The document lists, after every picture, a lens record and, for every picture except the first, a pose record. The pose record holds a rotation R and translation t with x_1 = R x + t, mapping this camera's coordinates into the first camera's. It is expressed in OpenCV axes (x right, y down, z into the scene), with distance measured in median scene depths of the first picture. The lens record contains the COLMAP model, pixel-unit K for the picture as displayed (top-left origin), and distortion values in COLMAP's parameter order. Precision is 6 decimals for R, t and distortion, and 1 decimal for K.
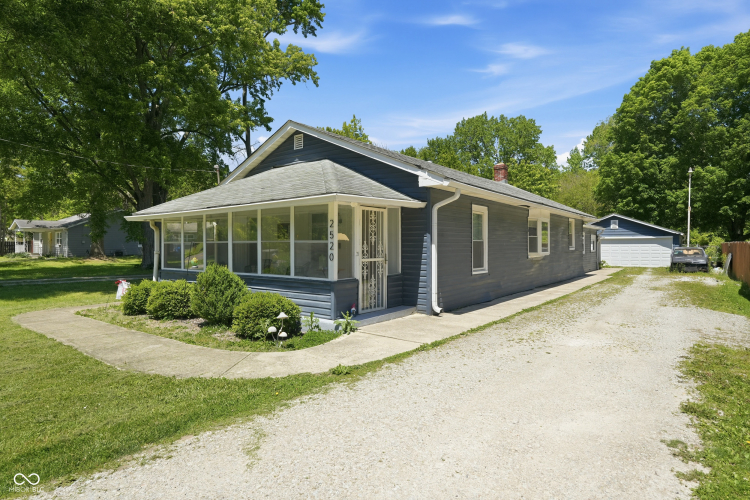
lens RADIAL K [[442.9, 0, 375.6], [0, 442.9, 249.9], [0, 0, 1]] dist [0.002158, 0.001708]
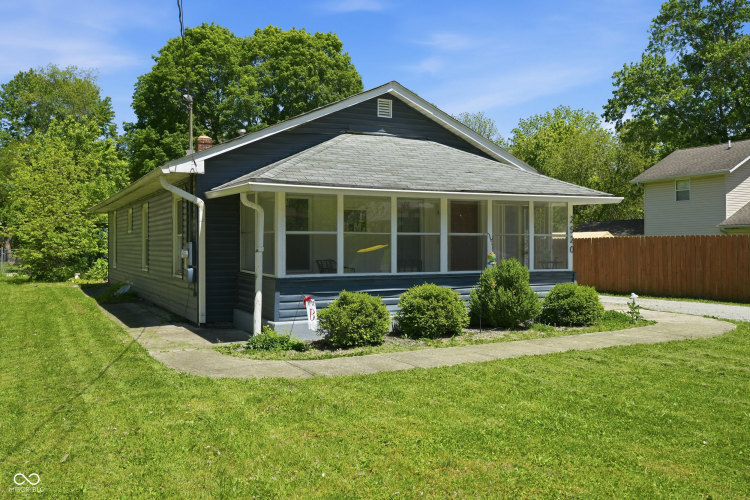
lens RADIAL K [[649.3, 0, 376.2], [0, 649.3, 245.2], [0, 0, 1]] dist [0.009894, -0.003103]
pose [[0.427266, 0.004721, 0.904114, -0.361973], [0.005434, 0.999955, -0.007790, 0.002388], [-0.904110, 0.008241, 0.427221, 0.155265]]
